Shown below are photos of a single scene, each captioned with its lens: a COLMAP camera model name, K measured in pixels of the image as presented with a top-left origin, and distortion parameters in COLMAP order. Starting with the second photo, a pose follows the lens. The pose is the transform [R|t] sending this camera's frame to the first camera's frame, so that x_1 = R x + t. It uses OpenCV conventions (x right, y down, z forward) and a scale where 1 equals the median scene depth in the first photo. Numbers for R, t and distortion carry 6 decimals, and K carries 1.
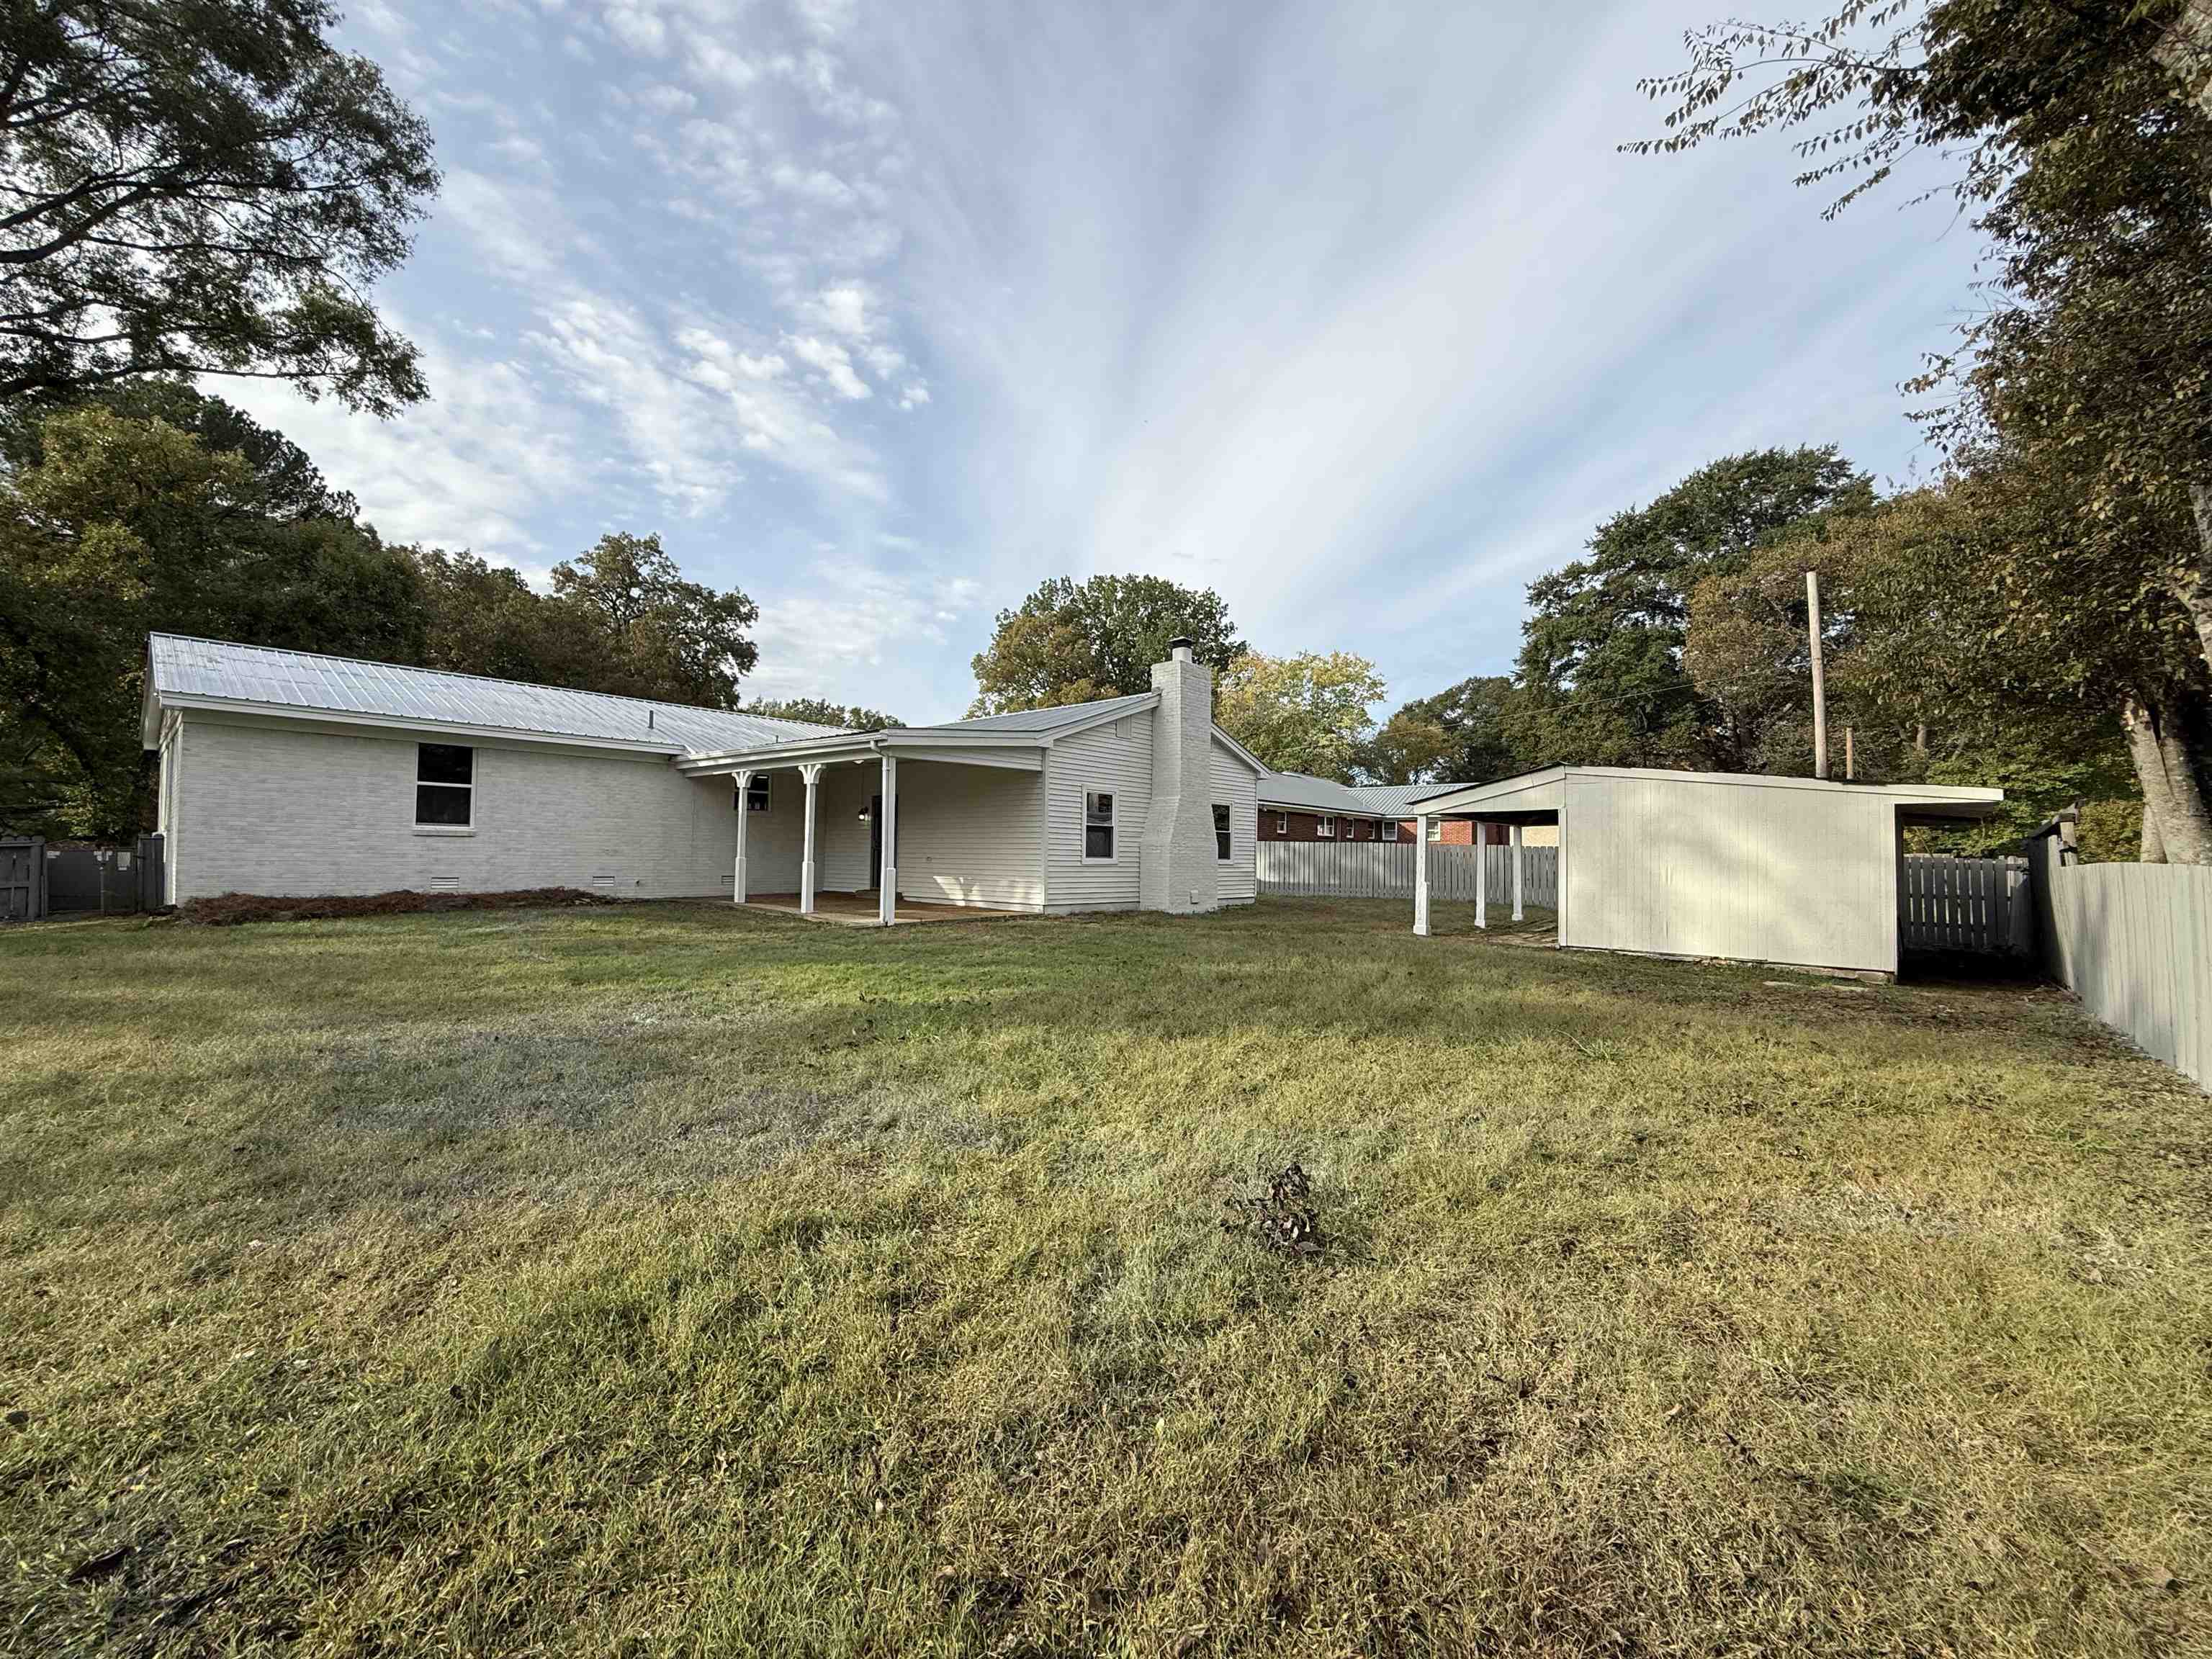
lens RADIAL K [[880.3, 0, 1114.8], [0, 880.3, 841.4], [0, 0, 1]] dist [-0.000067, -0.000019]
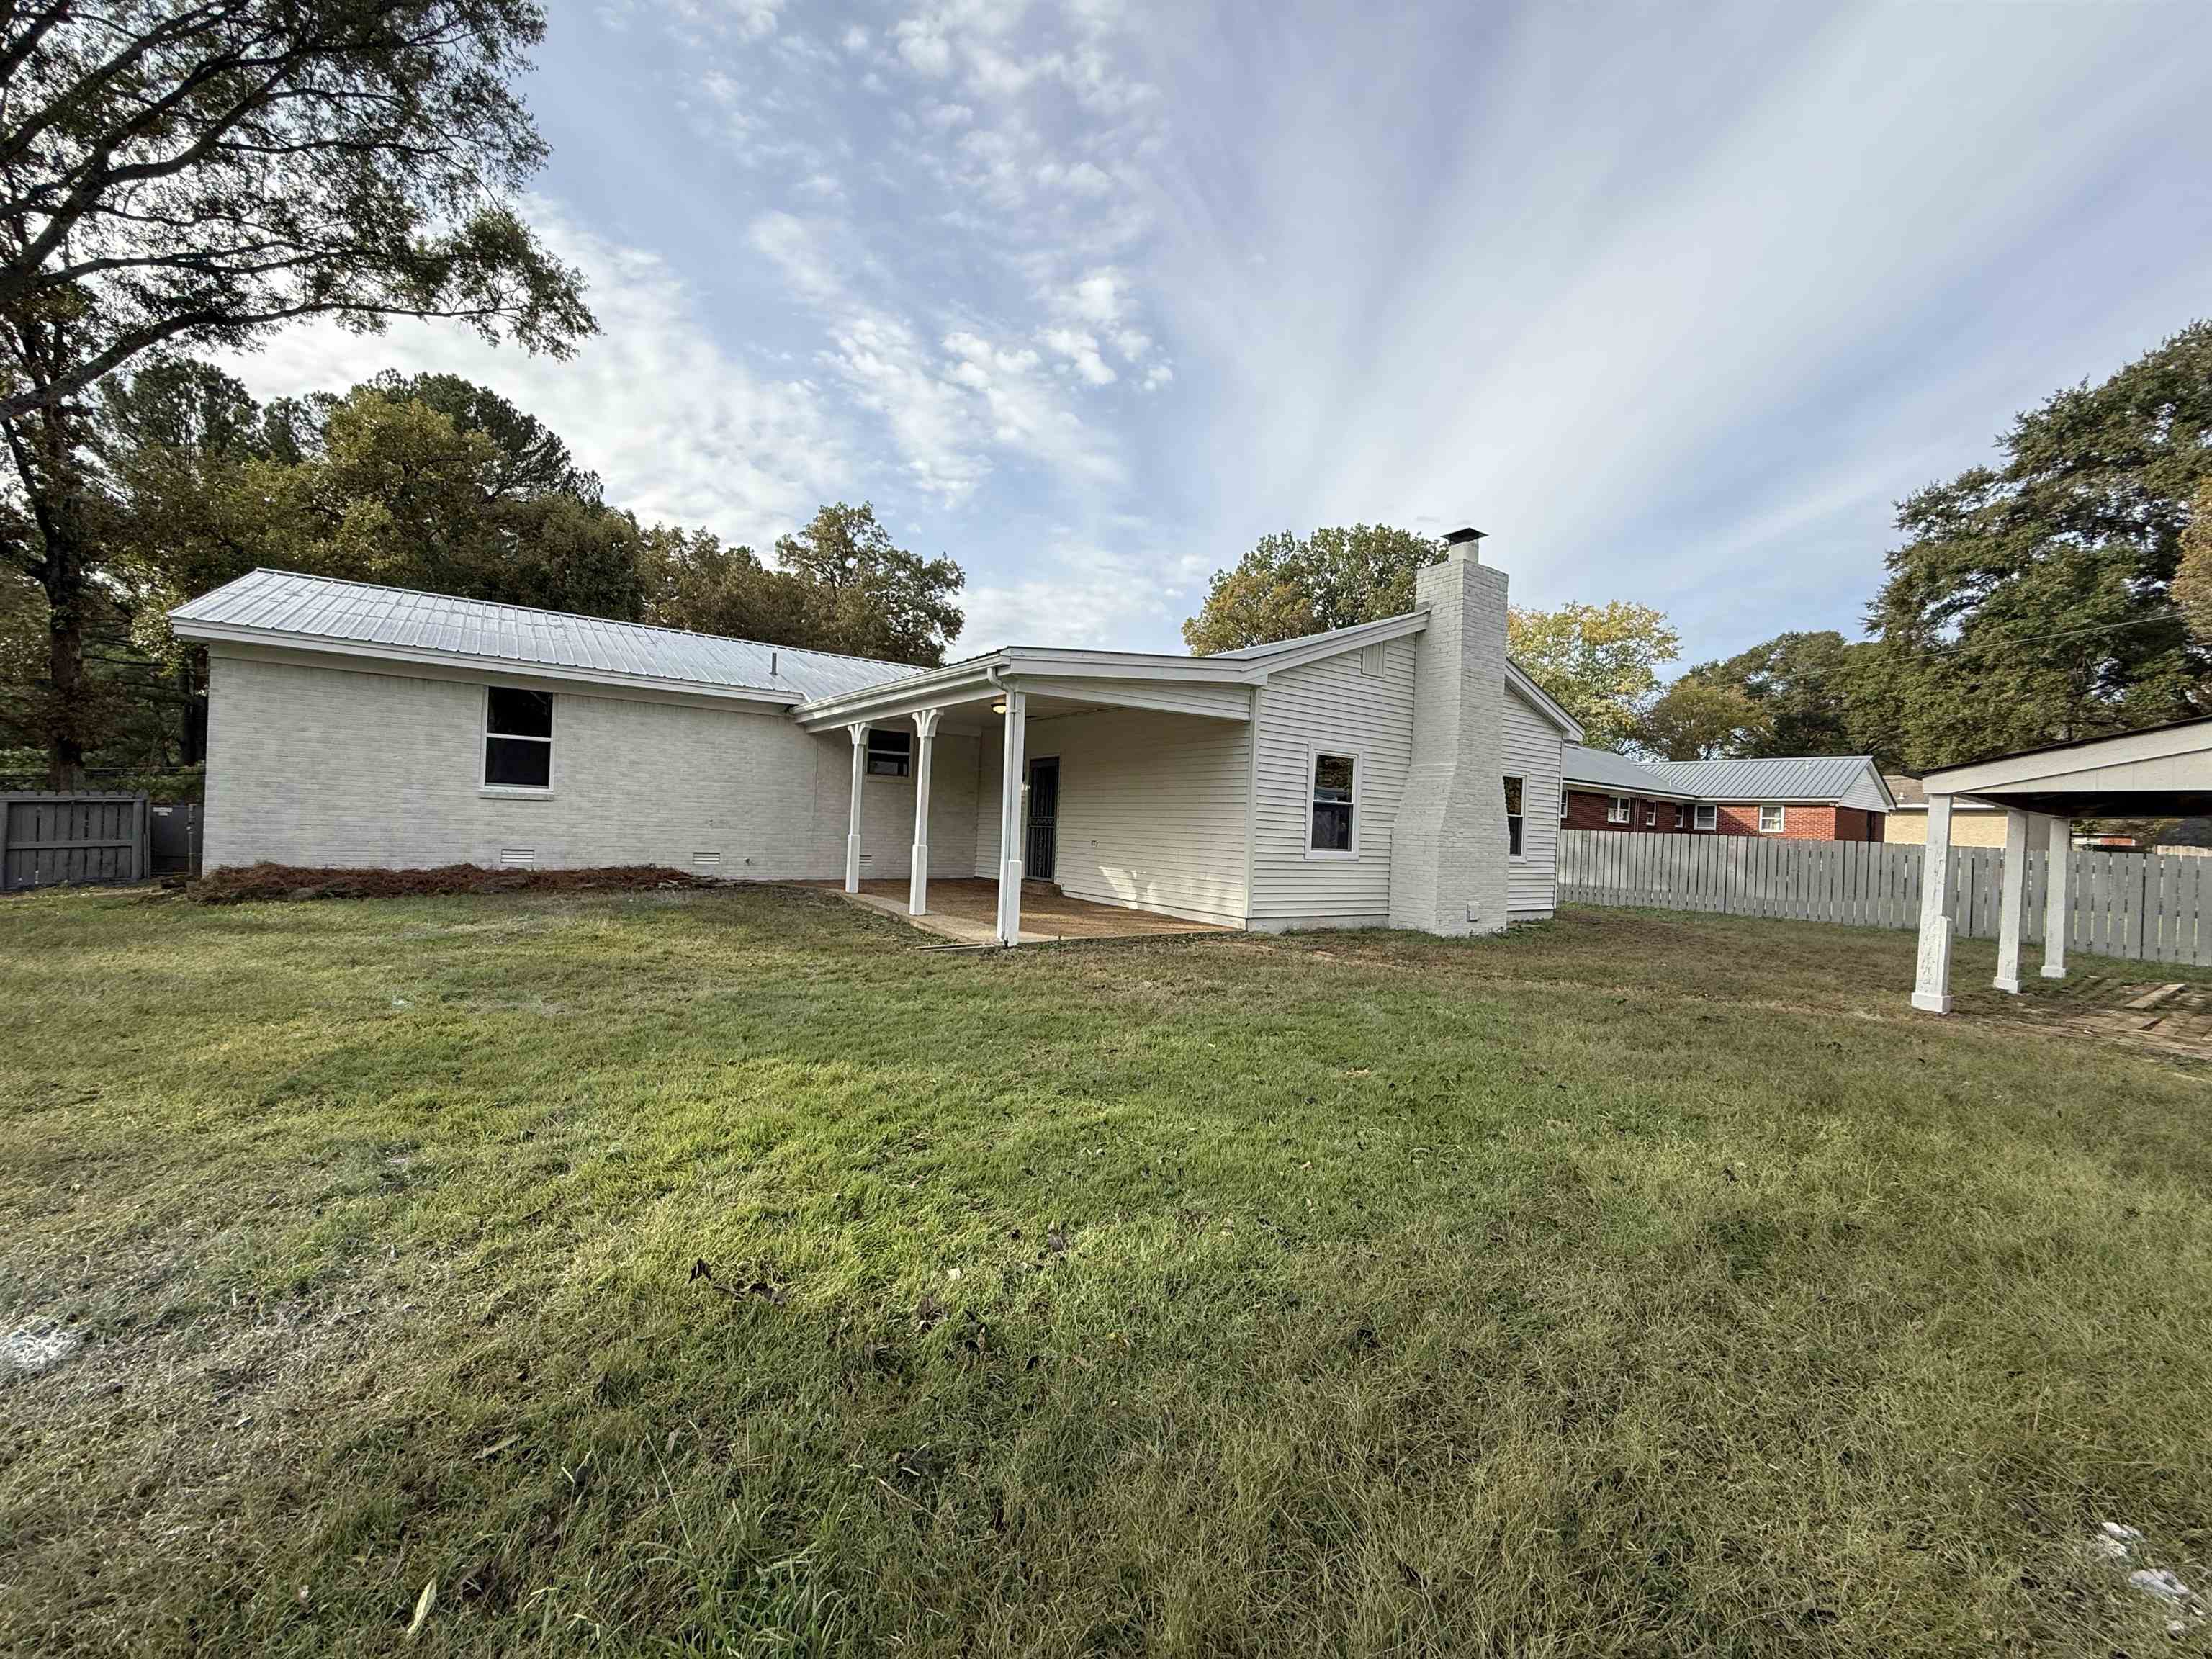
lens RADIAL K [[880.3, 0, 1097.5], [0, 880.3, 825.0], [0, 0, 1]] dist [-0.000067, -0.000019]
pose [[0.966505, 0.026471, -0.255277, -0.011135], [-0.024305, 0.999637, 0.011639, -0.002465], [0.255493, -0.005044, 0.966798, 0.173499]]
